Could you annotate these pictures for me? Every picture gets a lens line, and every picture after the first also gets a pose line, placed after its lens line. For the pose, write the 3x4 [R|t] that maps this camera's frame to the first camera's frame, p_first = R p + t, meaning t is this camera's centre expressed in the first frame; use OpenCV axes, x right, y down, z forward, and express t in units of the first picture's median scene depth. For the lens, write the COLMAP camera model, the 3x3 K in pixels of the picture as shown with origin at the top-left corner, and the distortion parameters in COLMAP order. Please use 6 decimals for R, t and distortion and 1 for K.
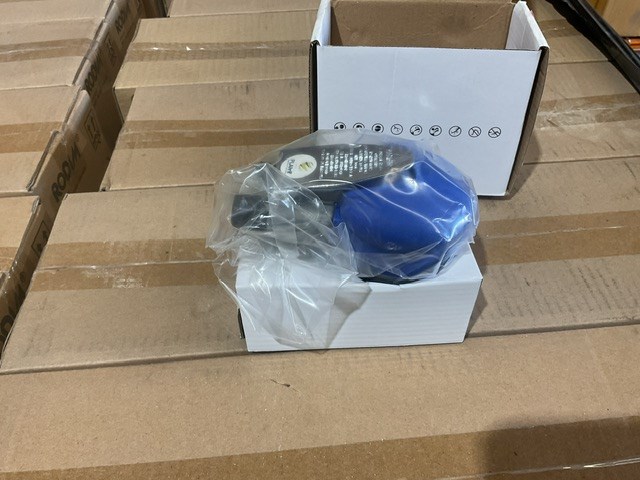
lens RADIAL K [[539.1, 0, 323.7], [0, 539.1, 242.4], [0, 0, 1]] dist [0.112826, -0.200545]
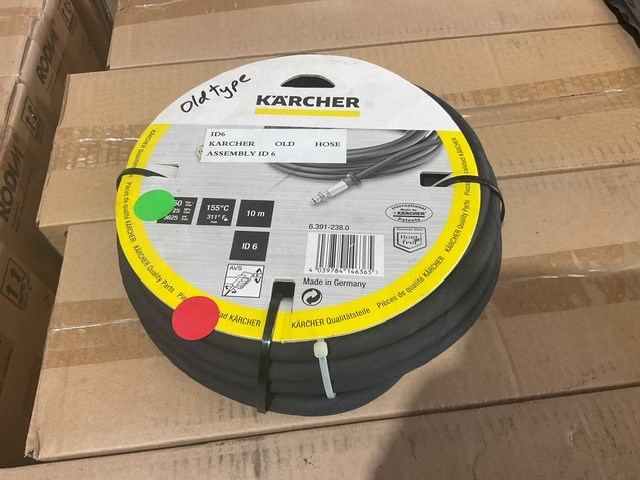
lens RADIAL K [[539.1, 0, 323.7], [0, 539.1, 242.4], [0, 0, 1]] dist [0.112826, -0.200545]
pose [[0.999381, -0.033989, 0.009048, -0.020052], [0.031264, 0.976276, 0.214259, -0.460970], [-0.016115, -0.213843, 0.976735, 0.333969]]
